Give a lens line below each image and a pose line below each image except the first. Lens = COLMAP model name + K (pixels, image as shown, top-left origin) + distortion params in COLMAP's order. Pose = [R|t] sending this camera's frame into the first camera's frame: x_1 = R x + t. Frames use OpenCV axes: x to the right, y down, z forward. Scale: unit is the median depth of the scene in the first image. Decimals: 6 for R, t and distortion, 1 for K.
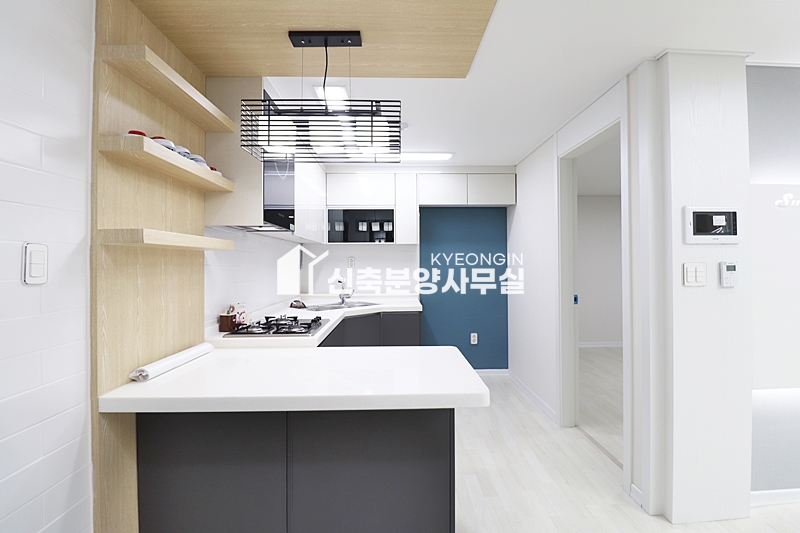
lens RADIAL K [[368.2, 0, 403.7], [0, 368.2, 262.3], [0, 0, 1]] dist [0.000542, -0.015147]
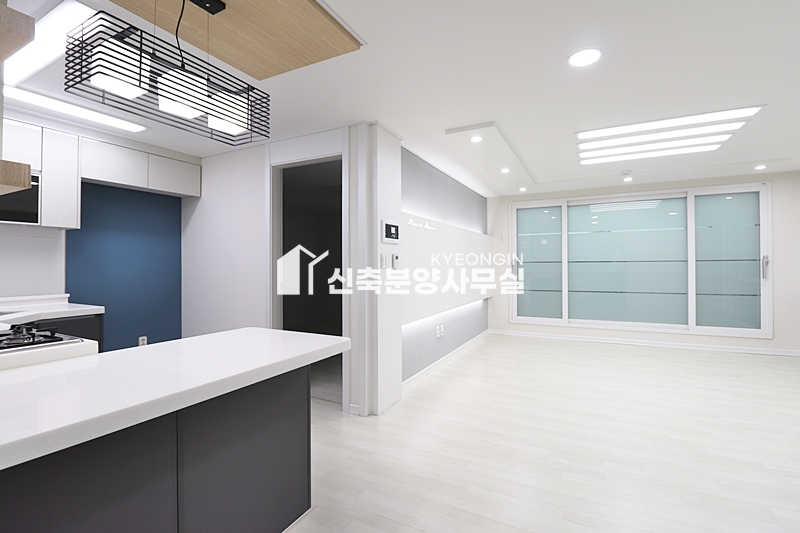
lens RADIAL K [[368.2, 0, 403.7], [0, 368.2, 262.3], [0, 0, 1]] dist [0.000542, -0.015147]
pose [[0.484592, 0.009668, 0.874687, -0.393828], [-0.003895, 0.999953, -0.008895, 0.032947], [-0.874732, 0.000904, 0.484607, 0.064312]]
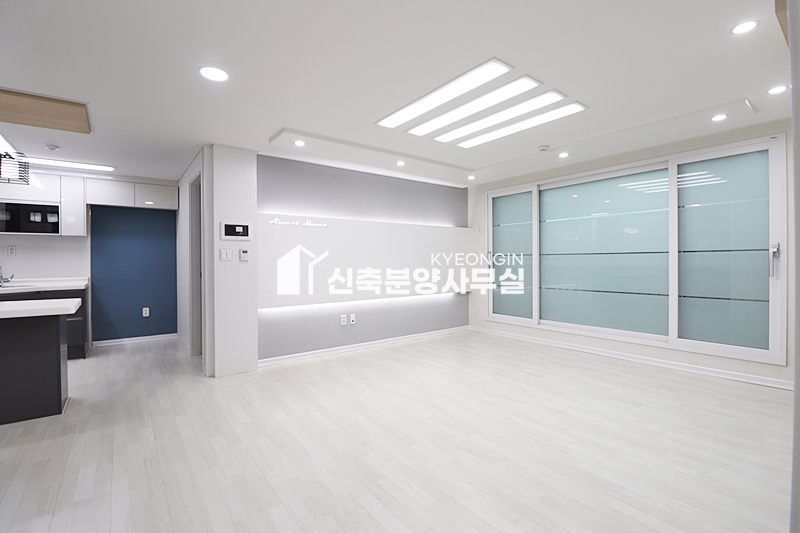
lens RADIAL K [[368.2, 0, 403.7], [0, 368.2, 262.3], [0, 0, 1]] dist [0.000542, -0.015147]
pose [[0.807417, -0.001822, 0.589979, 0.231201], [-0.002206, 0.999979, 0.006106, 0.037246], [-0.589977, -0.006231, 0.807396, -0.776335]]
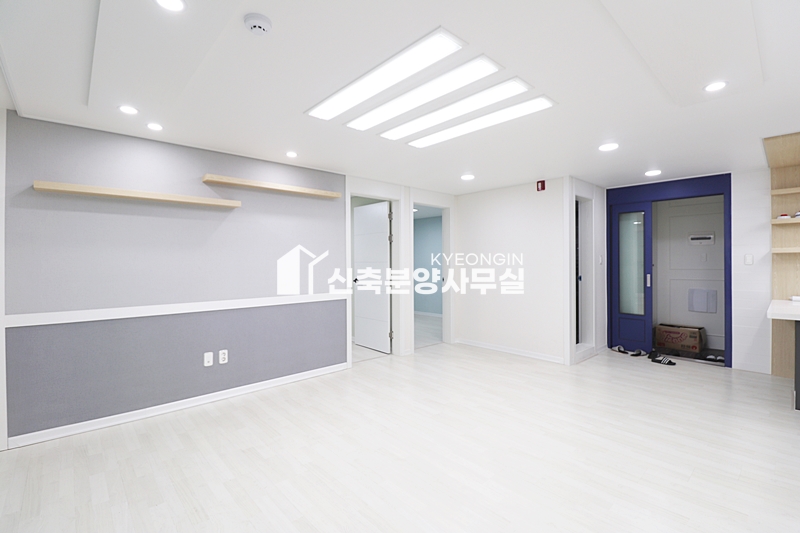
lens RADIAL K [[368.2, 0, 403.7], [0, 368.2, 262.3], [0, 0, 1]] dist [0.000542, -0.015147]
pose [[-0.752463, 0.012628, -0.658514, 1.607081], [0.012319, 0.999911, 0.005098, -0.017129], [0.658520, -0.004276, -0.752551, 0.541390]]
